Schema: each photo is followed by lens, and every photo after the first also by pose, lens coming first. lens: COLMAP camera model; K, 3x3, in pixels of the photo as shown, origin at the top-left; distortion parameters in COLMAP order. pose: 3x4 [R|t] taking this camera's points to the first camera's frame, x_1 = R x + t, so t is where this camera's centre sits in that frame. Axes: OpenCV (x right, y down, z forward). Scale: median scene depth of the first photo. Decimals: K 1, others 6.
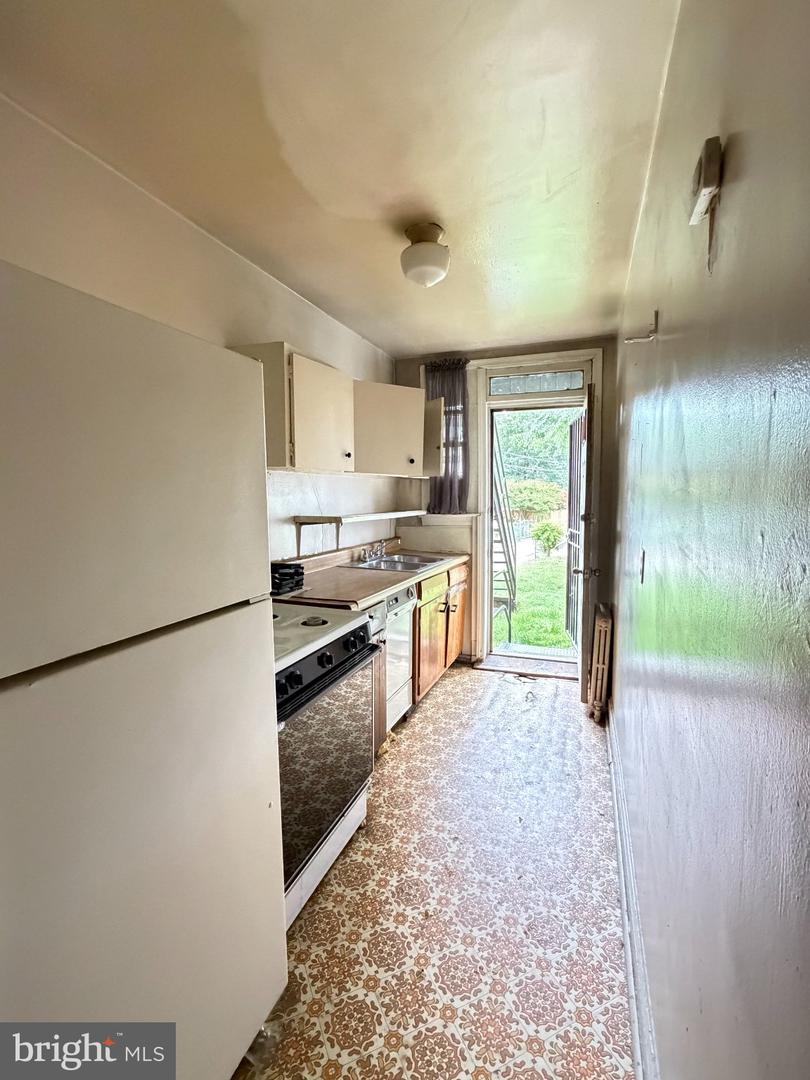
lens RADIAL K [[492.8, 0, 405.0], [0, 492.8, 540.0], [0, 0, 1]] dist [0.000879, -0.000761]
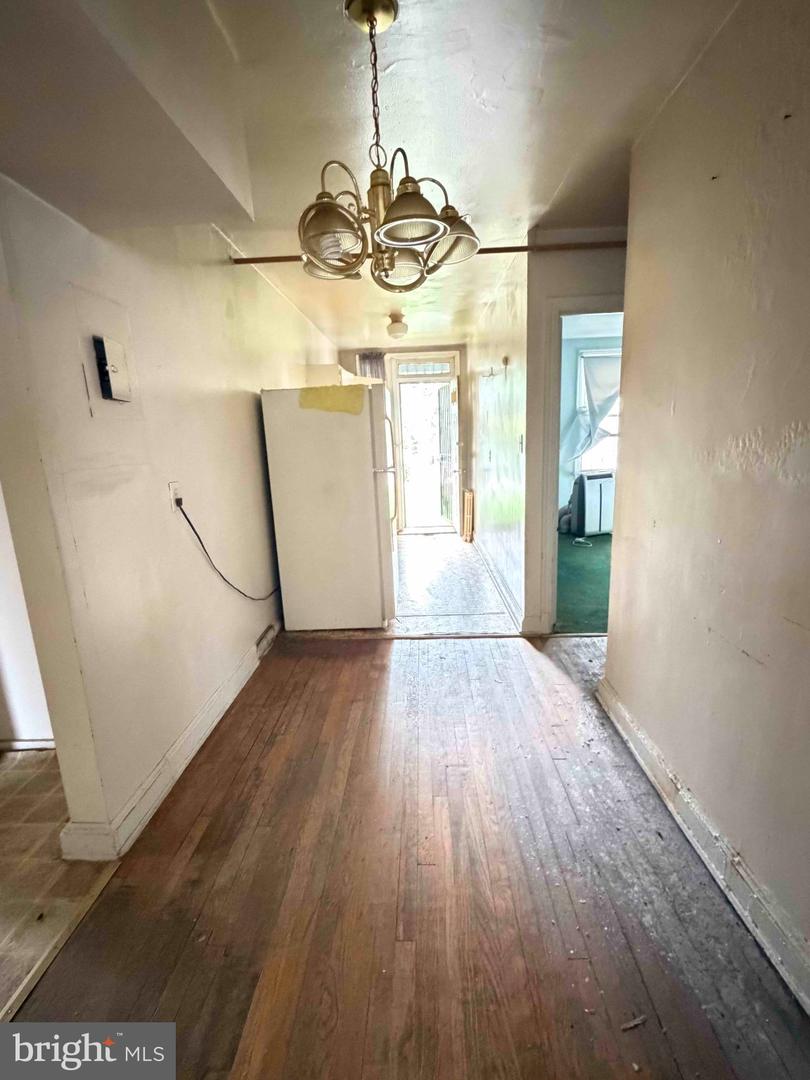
lens RADIAL K [[492.8, 0, 405.0], [0, 492.8, 540.0], [0, 0, 1]] dist [0.000879, -0.000761]
pose [[0.950458, -0.096650, 0.295445, -0.411274], [0.063358, 0.990717, 0.120272, 0.079315], [-0.304327, -0.095595, 0.947759, -0.760943]]
